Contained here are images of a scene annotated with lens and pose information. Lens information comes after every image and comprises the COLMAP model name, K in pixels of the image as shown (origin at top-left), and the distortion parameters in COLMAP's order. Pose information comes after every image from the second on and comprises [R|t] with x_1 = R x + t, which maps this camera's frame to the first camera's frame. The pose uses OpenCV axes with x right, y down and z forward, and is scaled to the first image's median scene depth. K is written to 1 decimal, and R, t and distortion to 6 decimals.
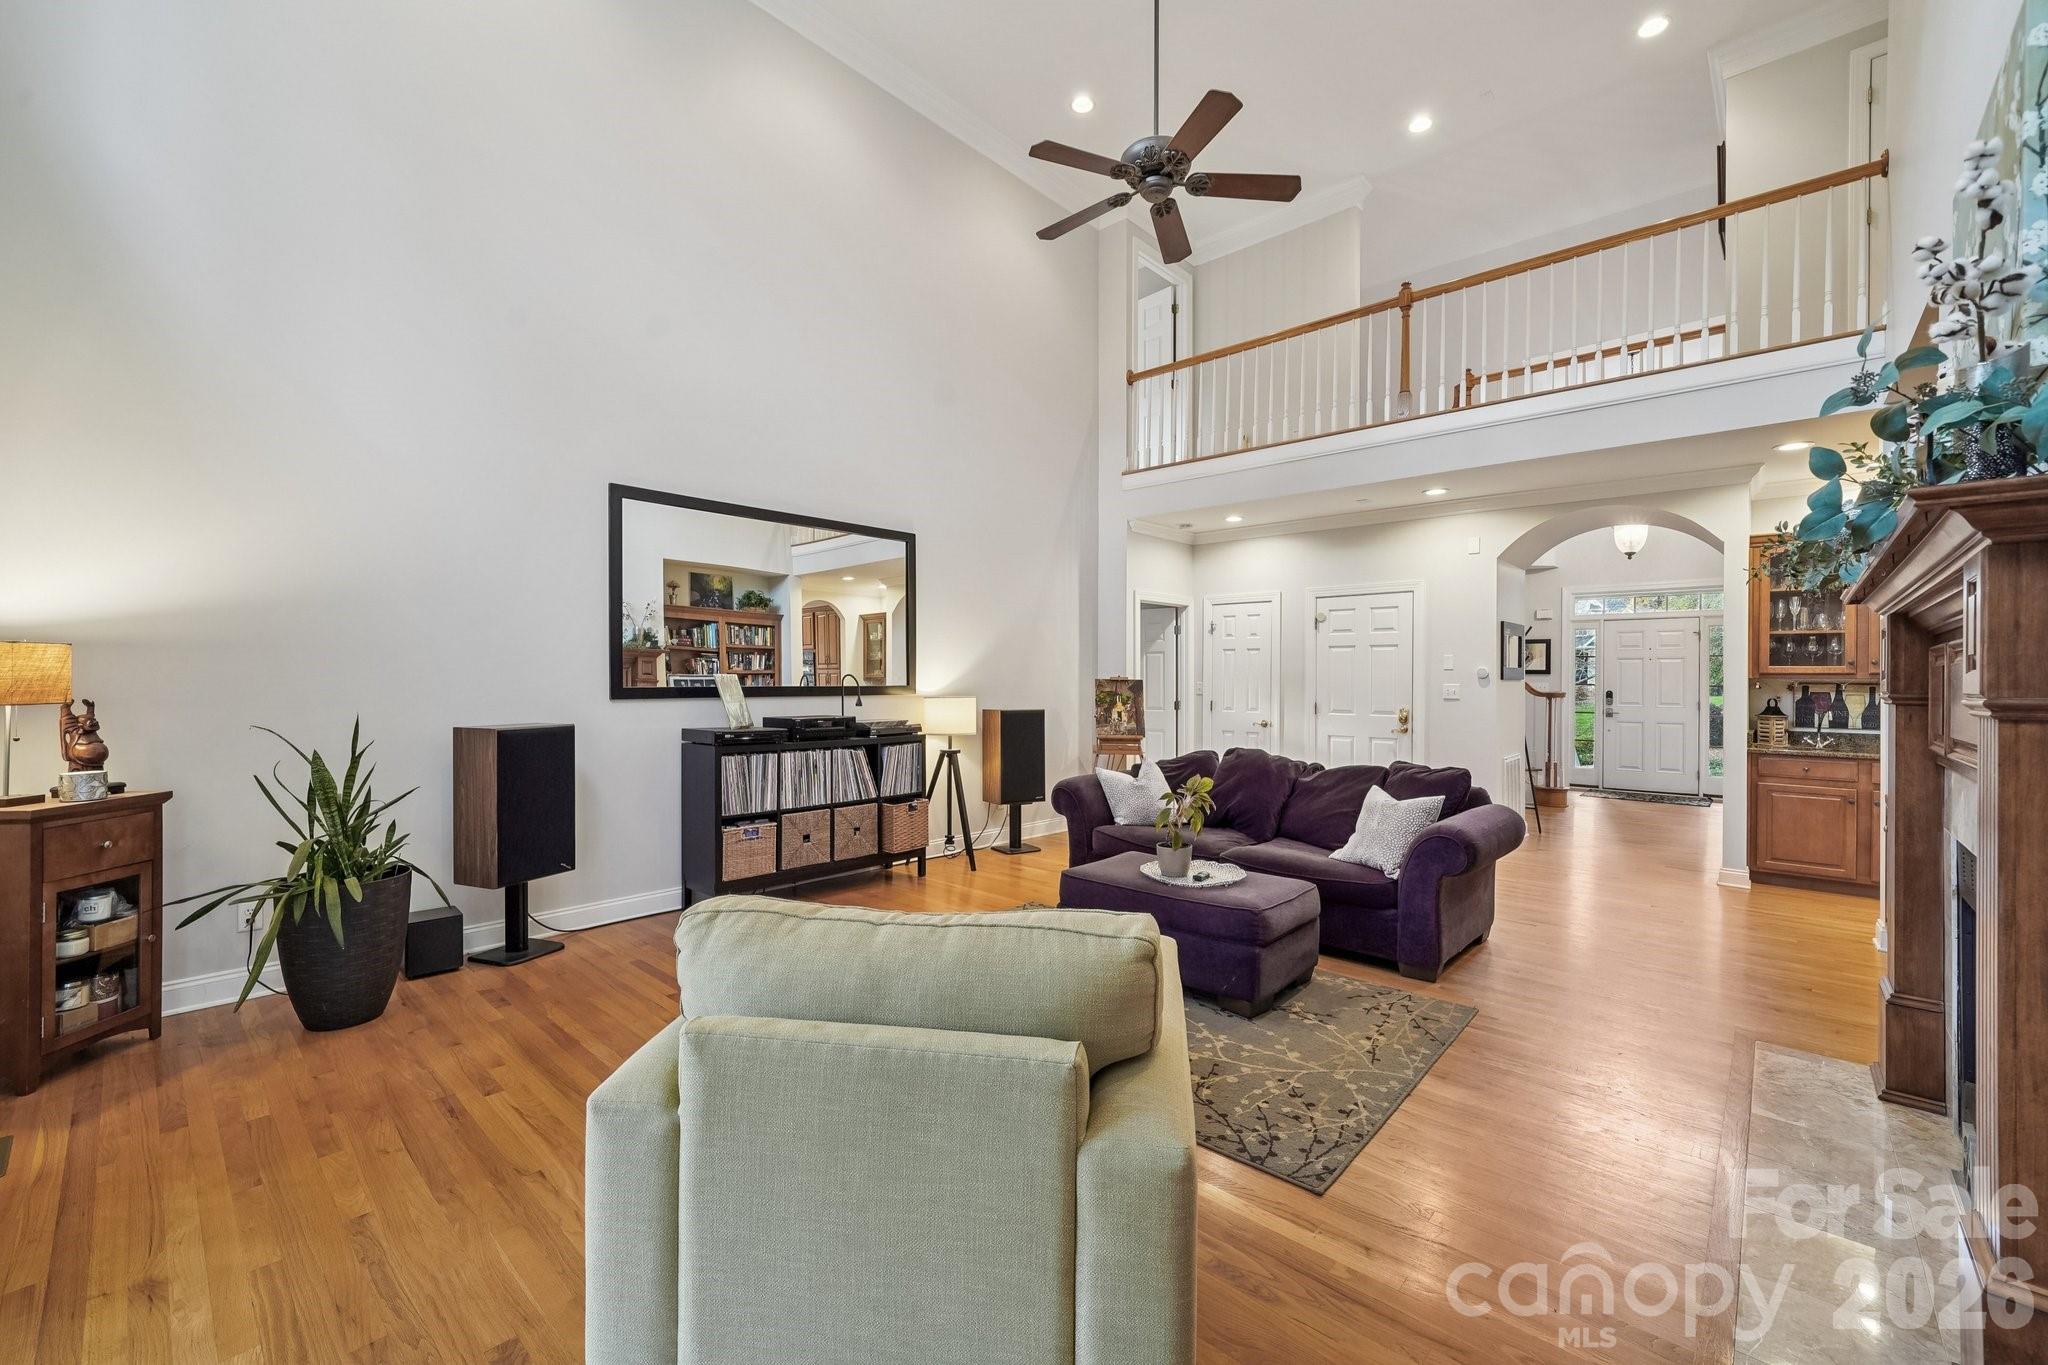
lens RADIAL K [[827.7, 0, 1021.9], [0, 827.7, 680.9], [0, 0, 1]] dist [-0.001730, 0.000546]
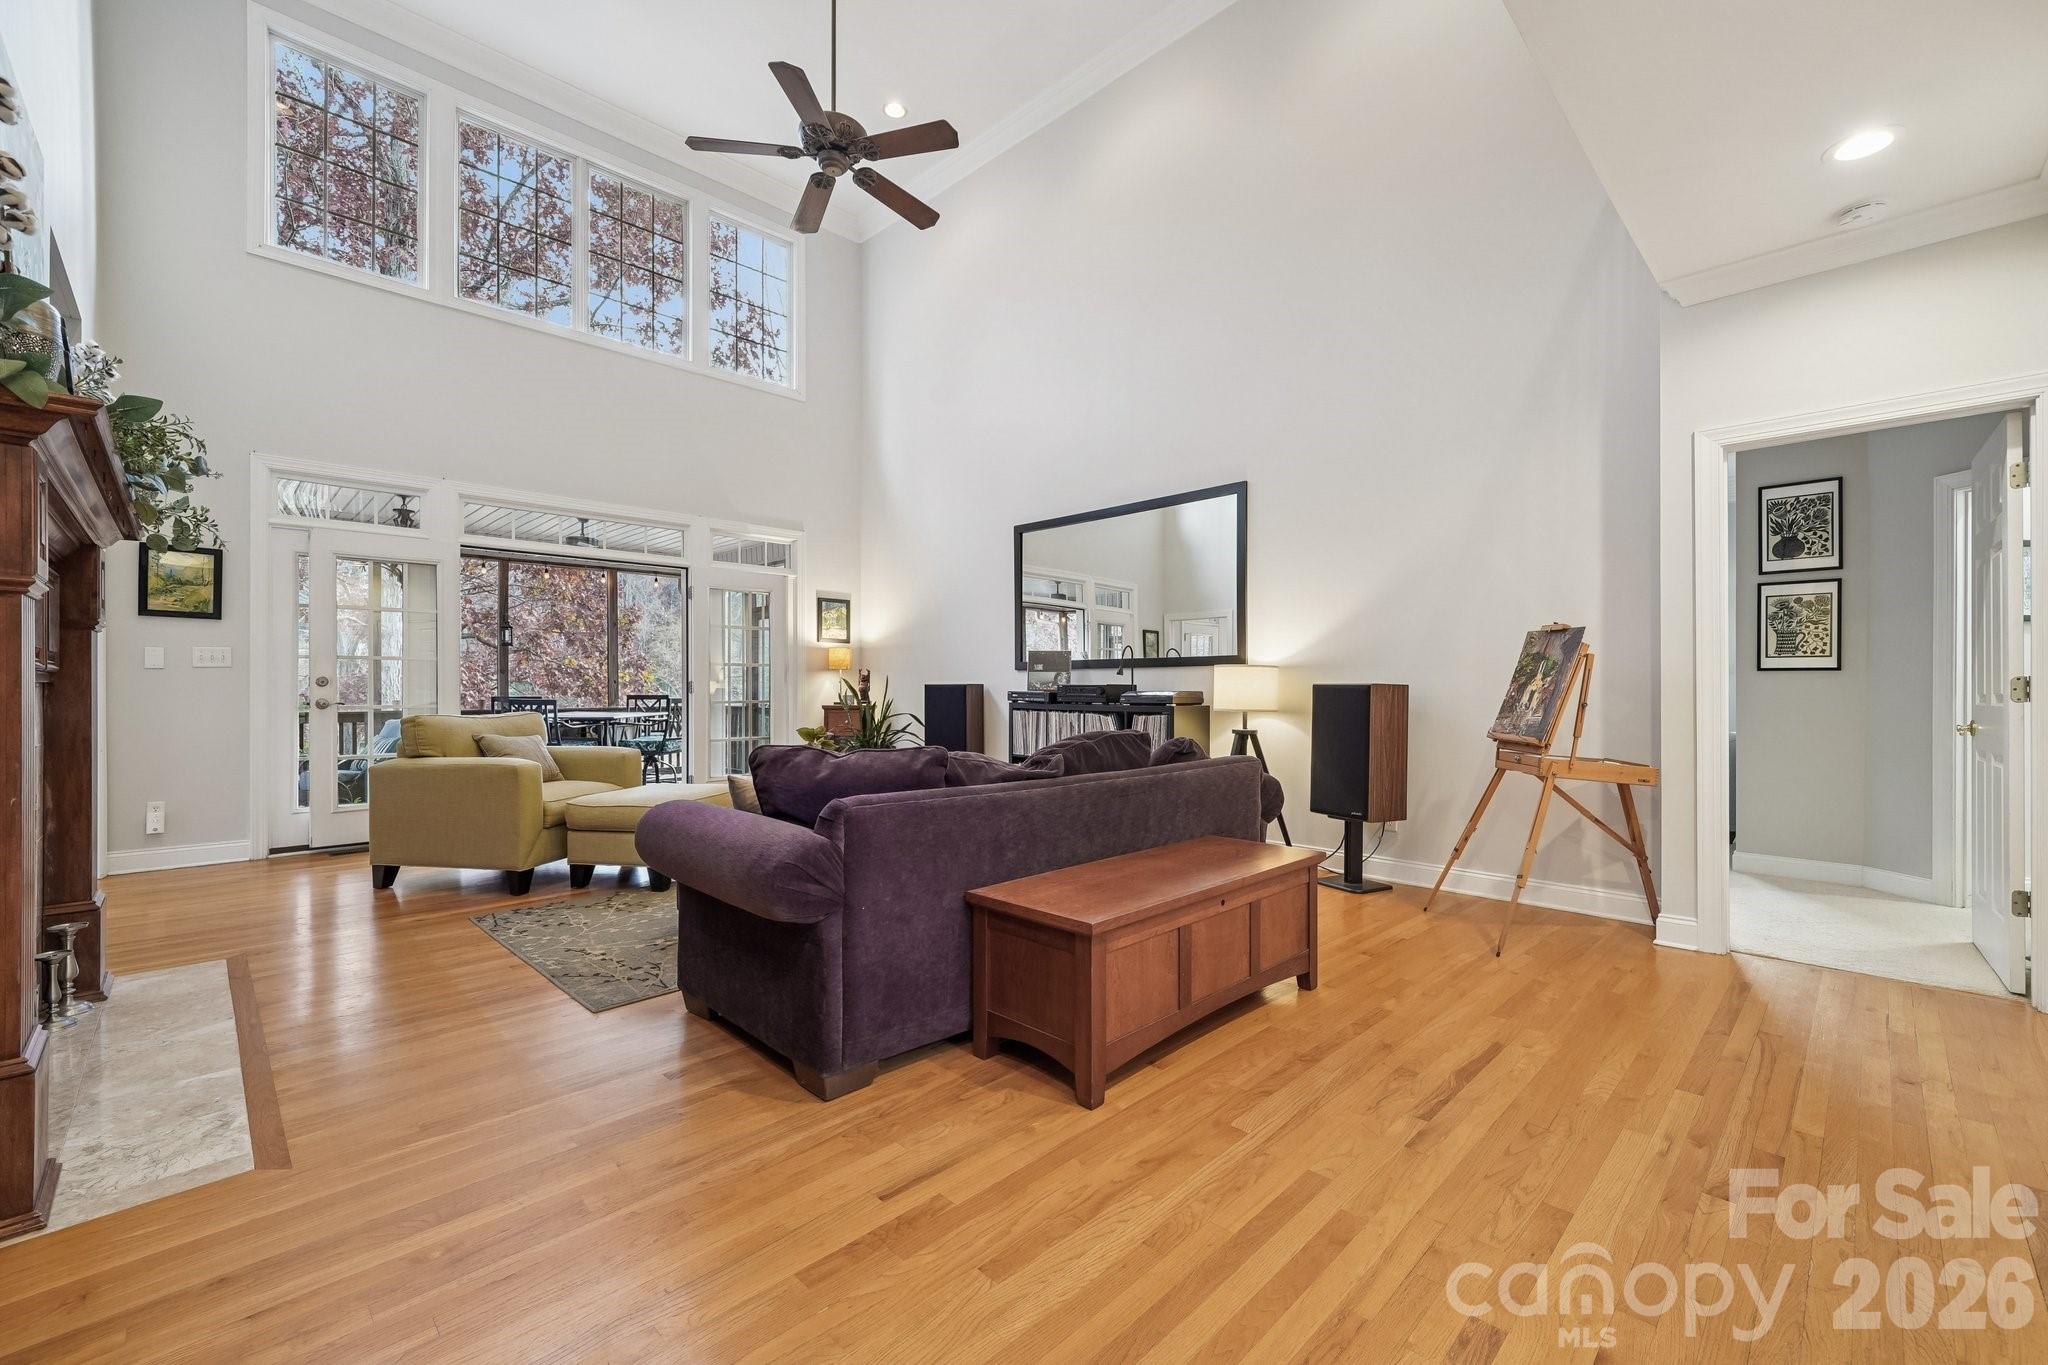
lens RADIAL K [[827.7, 0, 1035.0], [0, 827.7, 681.1], [0, 0, 1]] dist [-0.001730, 0.000546]
pose [[-0.026940, -0.009022, -0.999596, 0.727604], [-0.004253, 0.999951, -0.008911, 0.040948], [0.999628, 0.004011, -0.026977, 0.779302]]
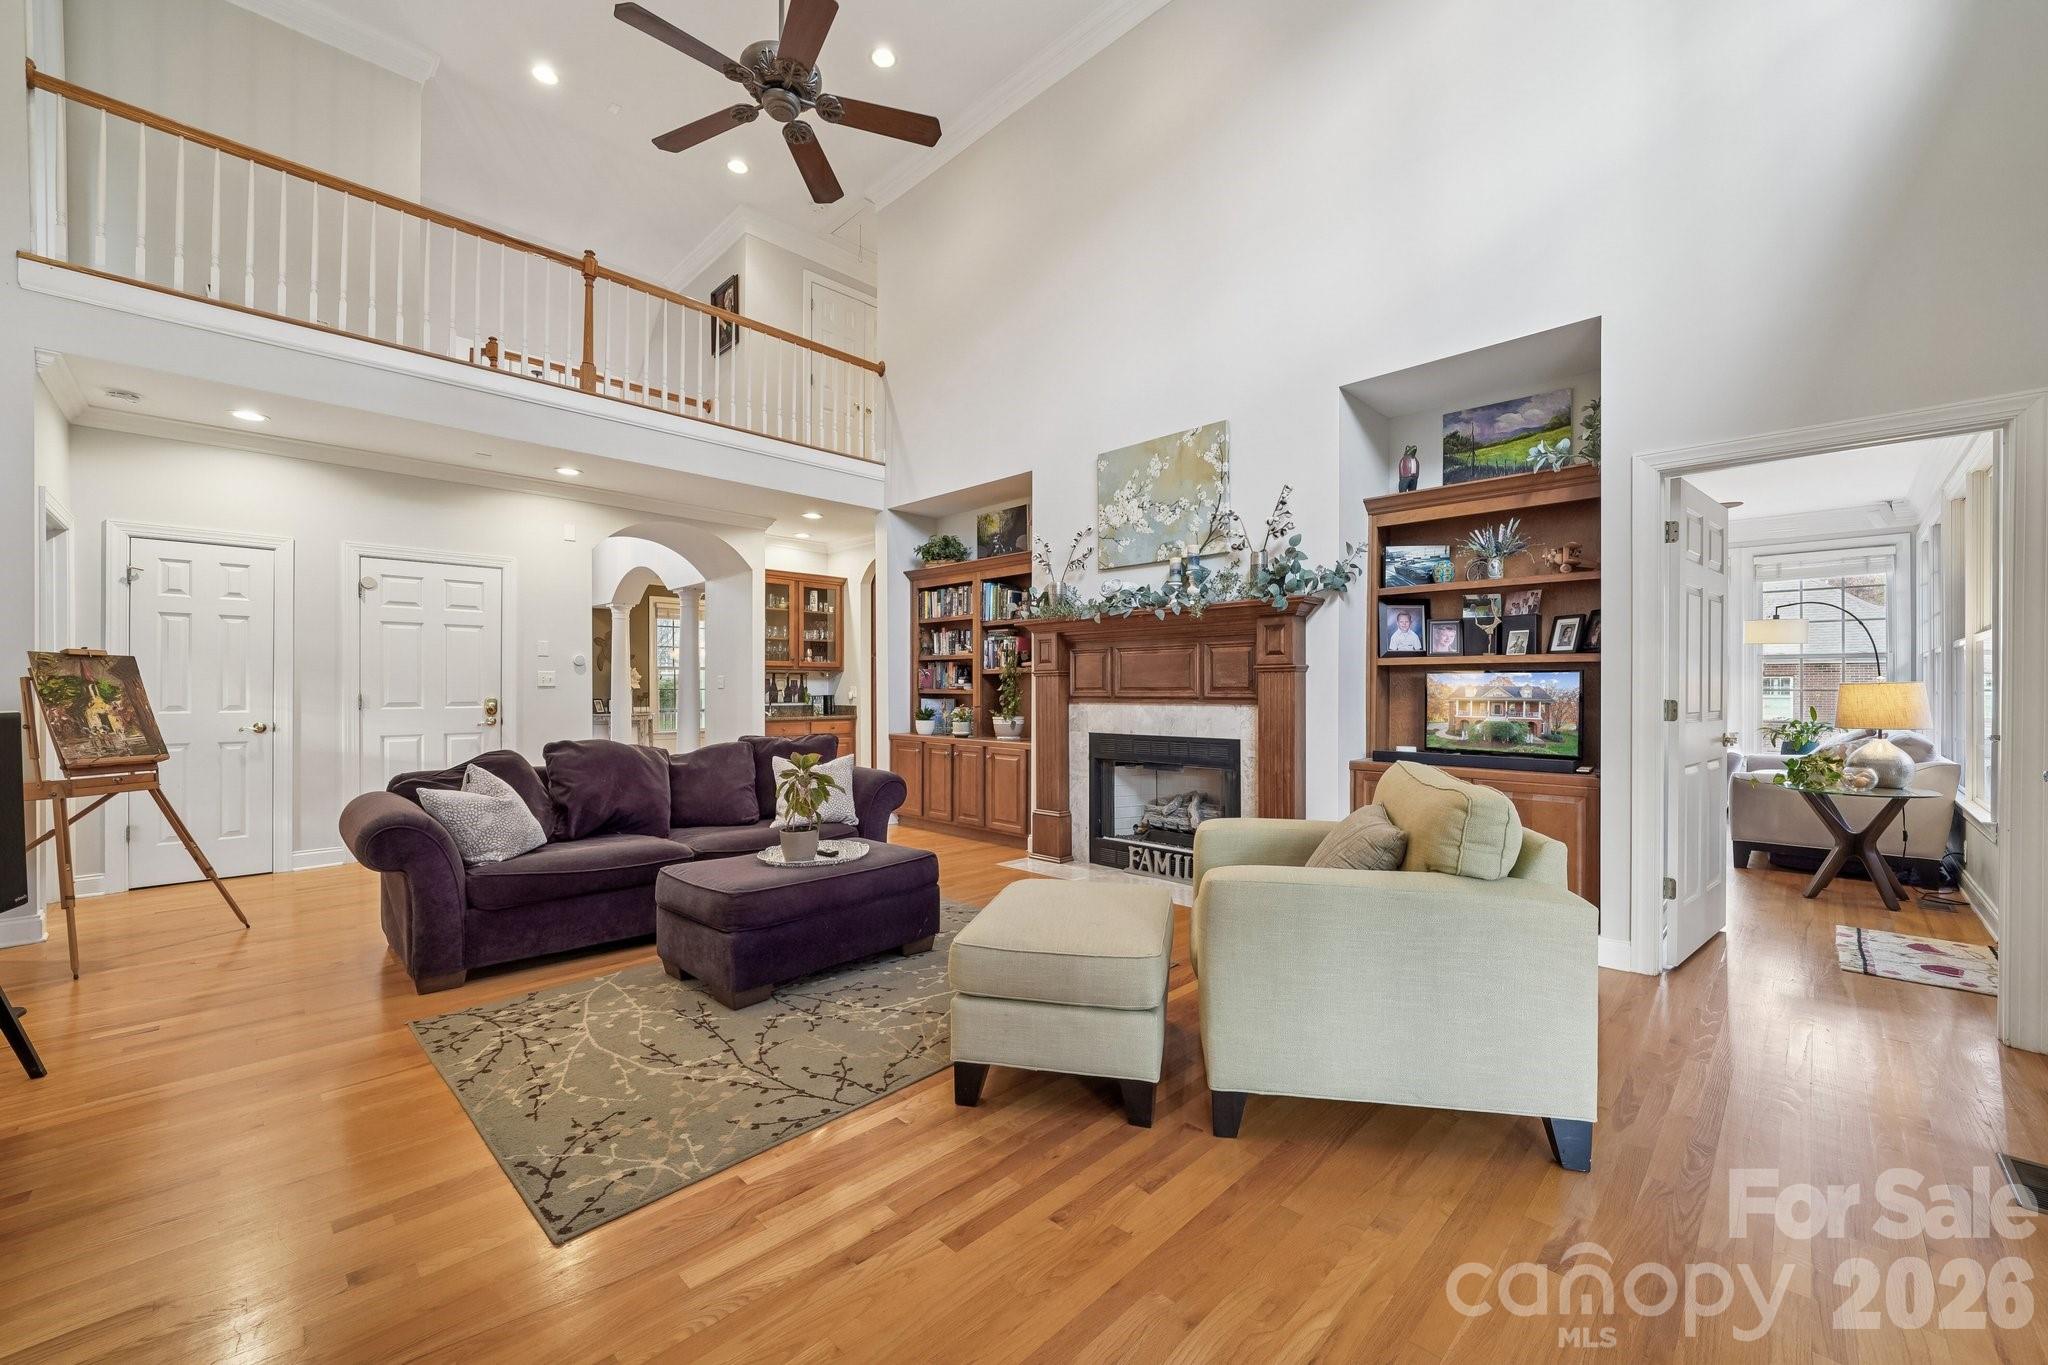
lens RADIAL K [[827.7, 0, 1027.0], [0, 827.7, 692.1], [0, 0, 1]] dist [-0.001730, 0.000546]
pose [[0.025872, -0.008735, 0.999627, -0.449312], [0.006411, 0.999943, 0.008572, 0.024750], [-0.999645, 0.006186, 0.025926, 0.431768]]
